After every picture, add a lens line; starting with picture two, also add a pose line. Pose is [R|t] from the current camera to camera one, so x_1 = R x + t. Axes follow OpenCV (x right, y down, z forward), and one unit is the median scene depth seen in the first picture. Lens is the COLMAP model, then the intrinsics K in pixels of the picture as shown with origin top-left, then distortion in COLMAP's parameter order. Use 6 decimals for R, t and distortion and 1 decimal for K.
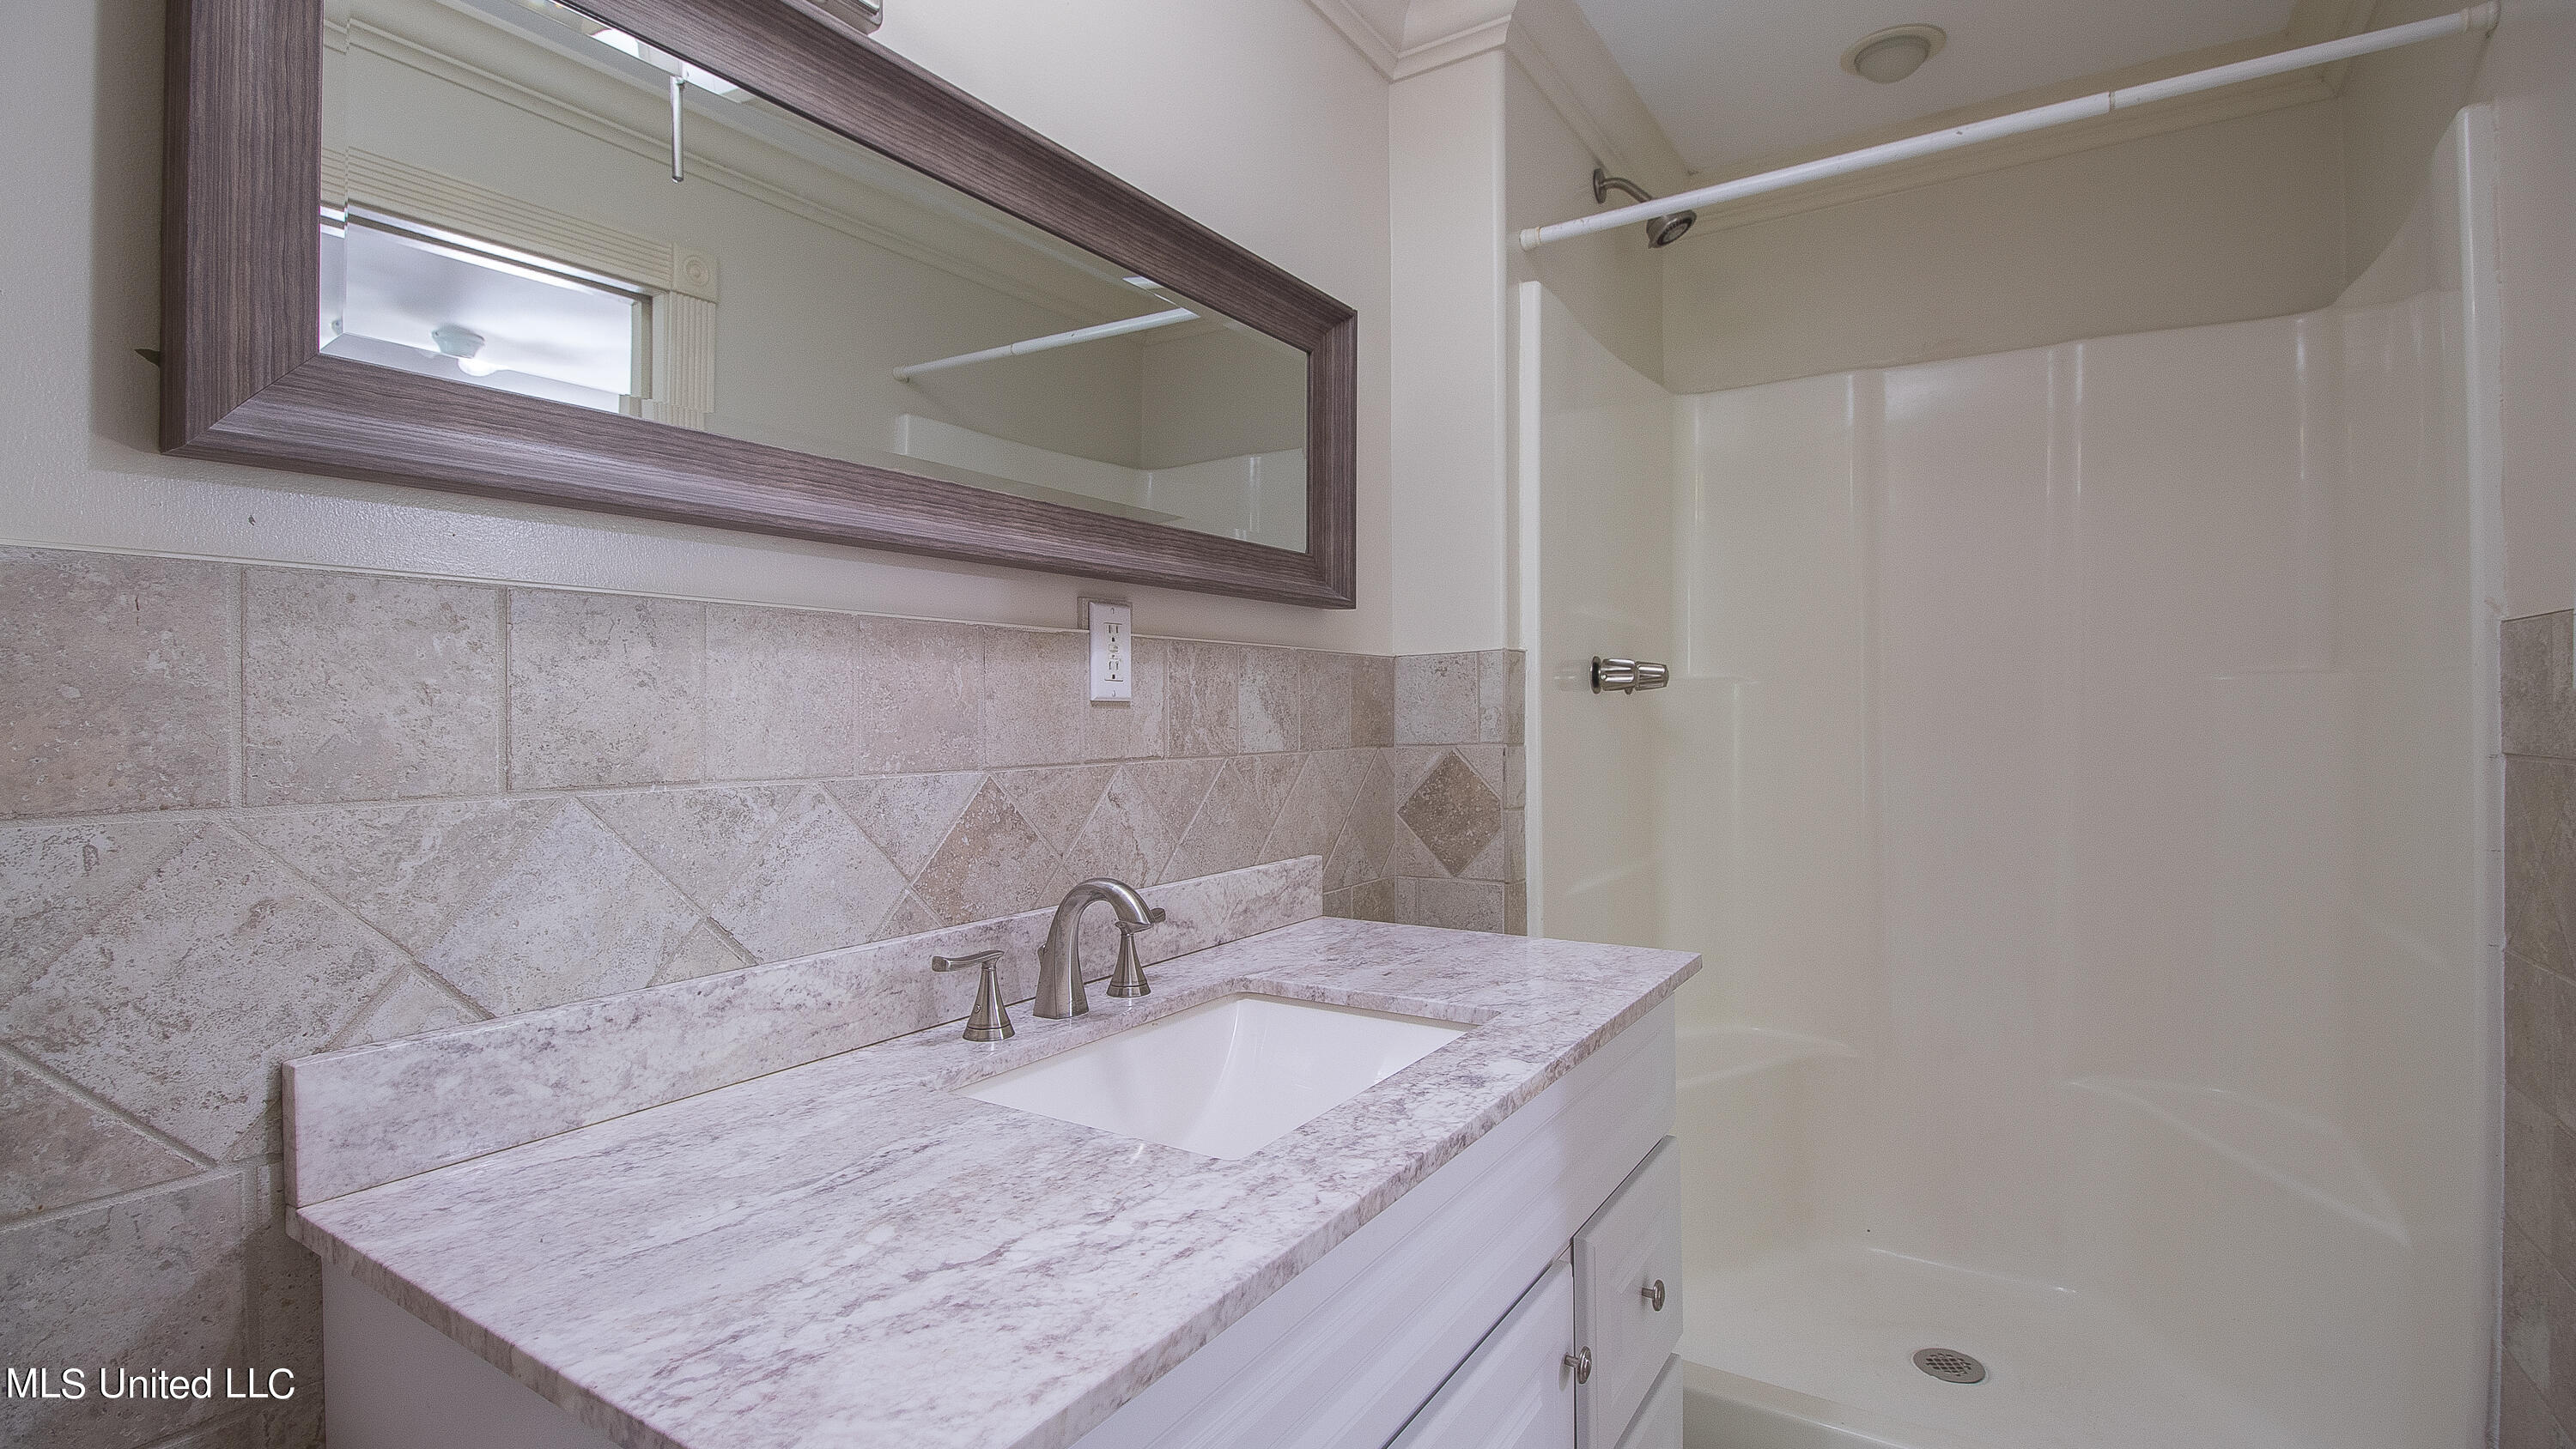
lens RADIAL K [[1220.1, 0, 1248.3], [0, 1220.1, 719.3], [0, 0, 1]] dist [-0.014175, -0.006629]
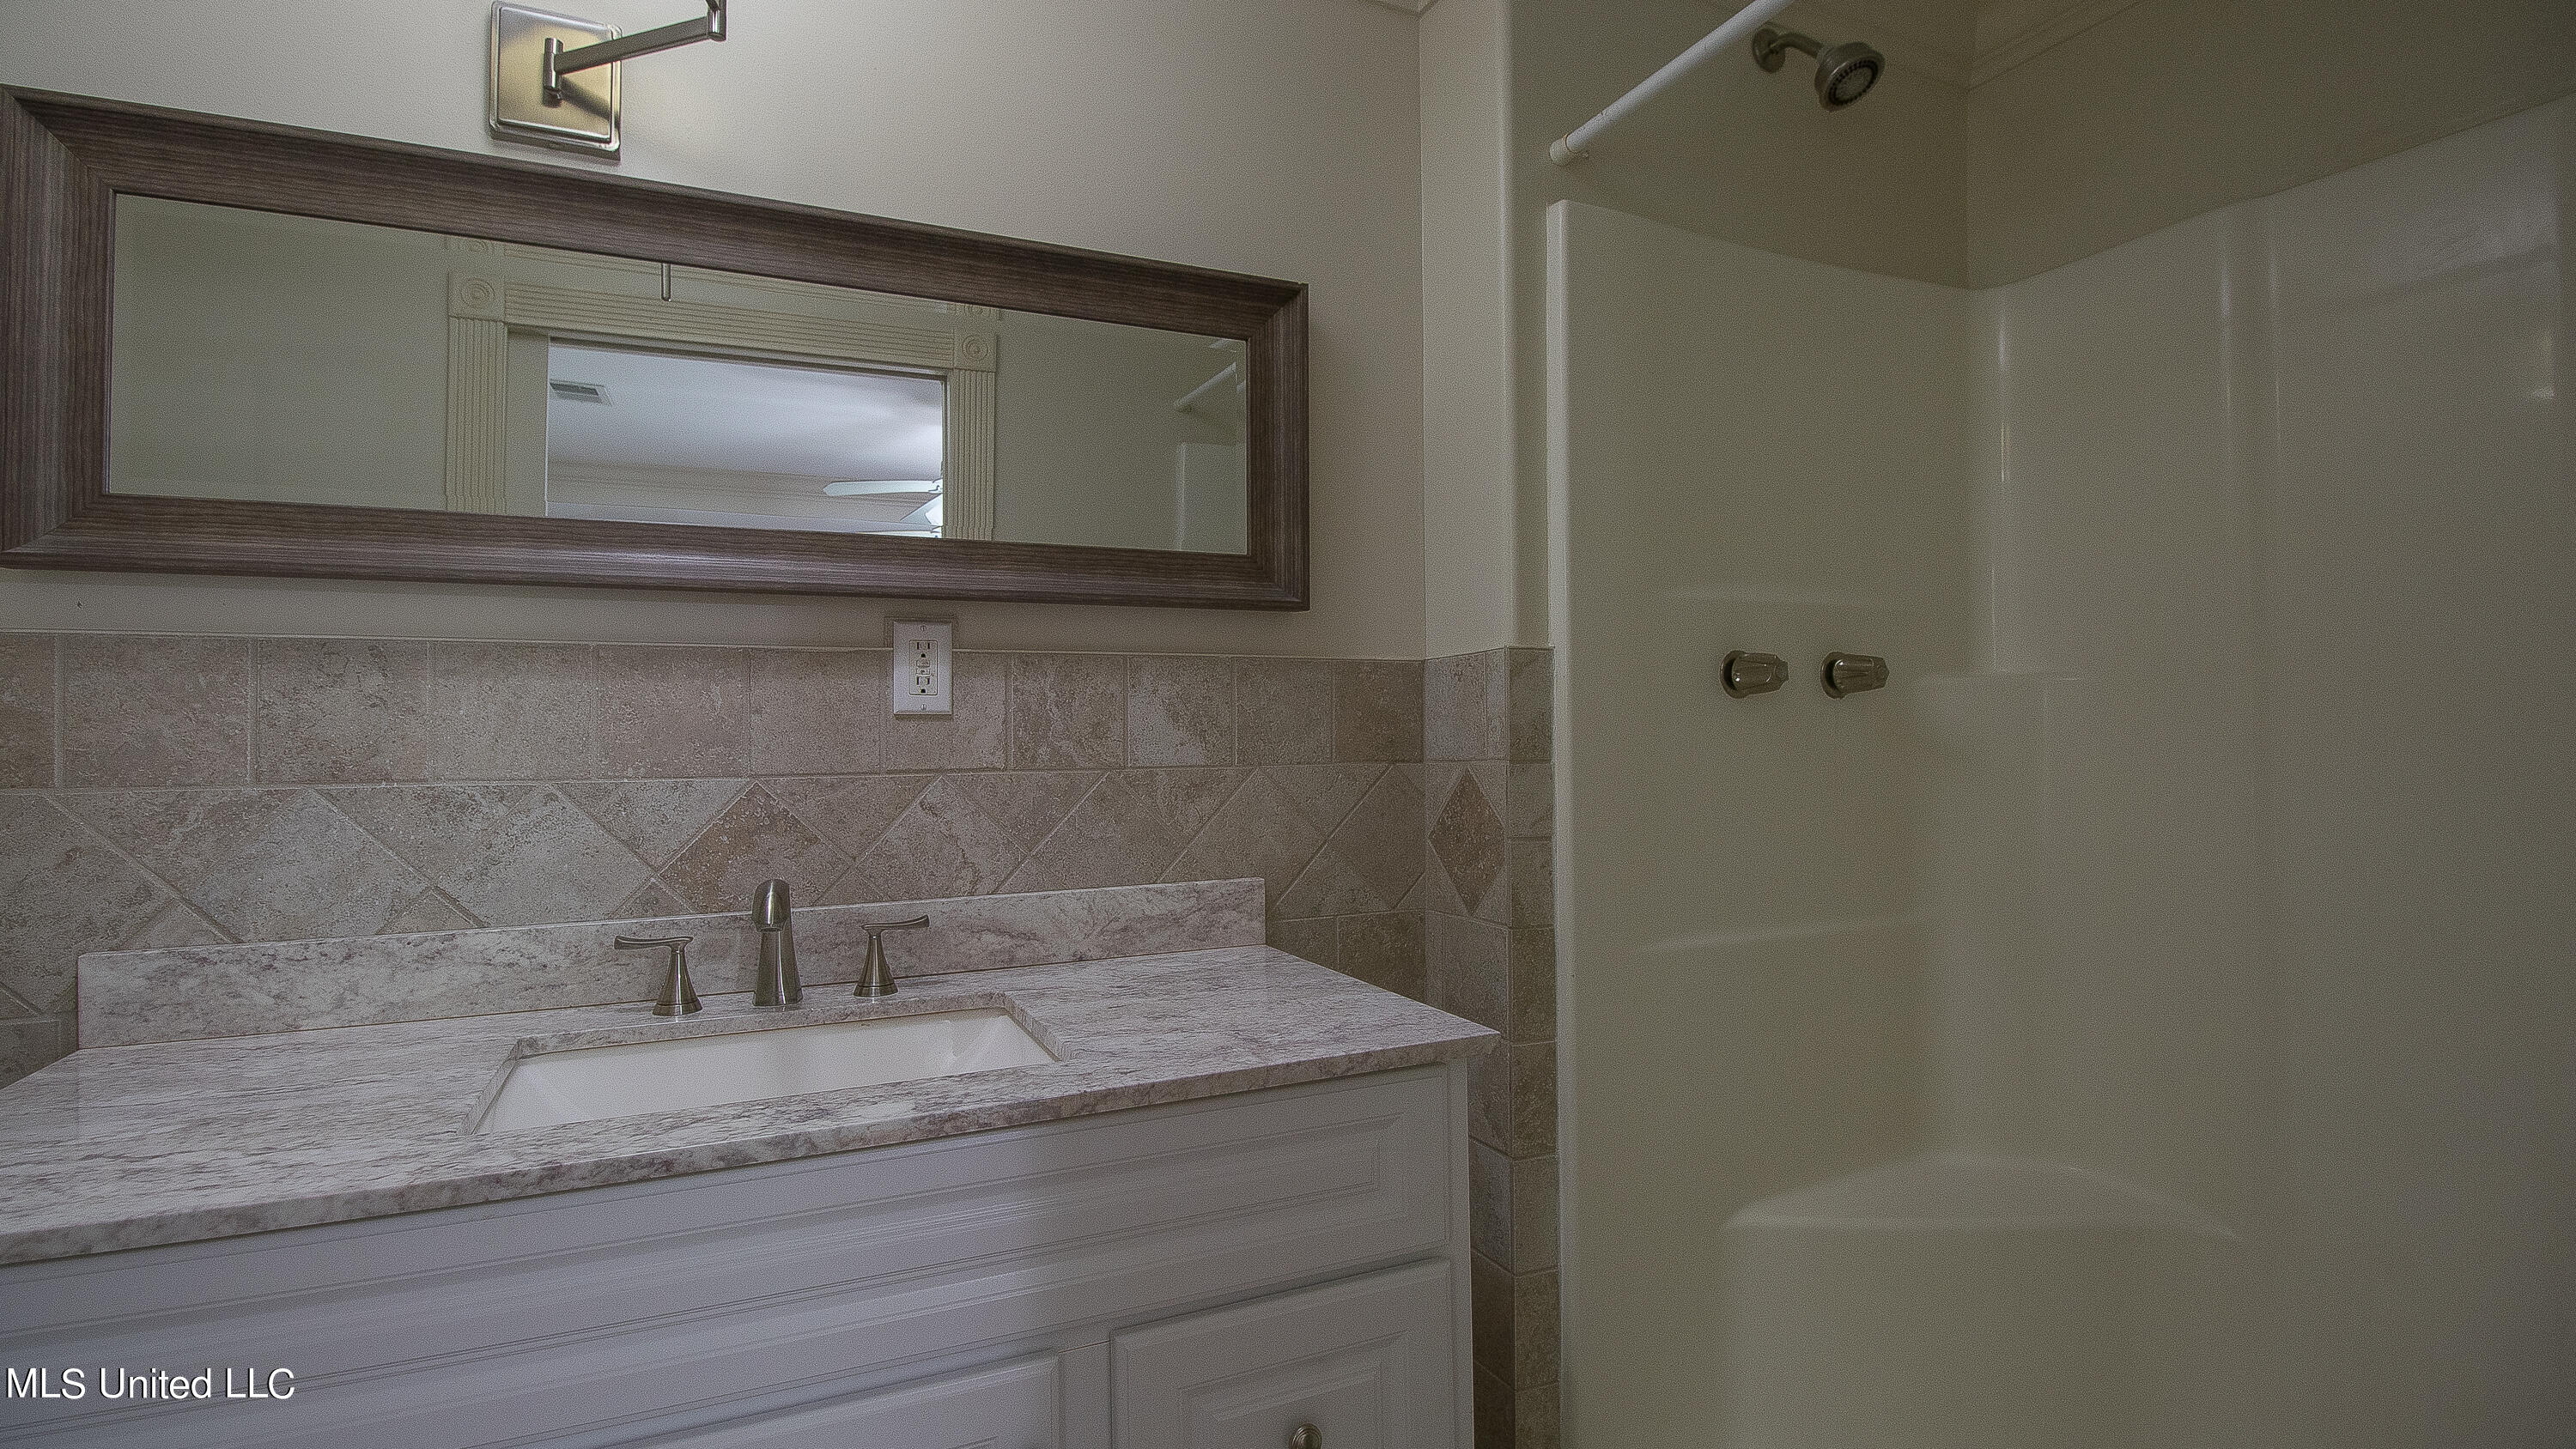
lens RADIAL K [[1220.1, 0, 1287.3], [0, 1220.1, 710.1], [0, 0, 1]] dist [-0.014175, -0.006629]
pose [[0.845913, -0.008636, -0.533251, 0.914385], [0.000071, 0.999871, -0.016081, -0.002097], [0.533321, 0.013565, 0.845804, 0.361609]]
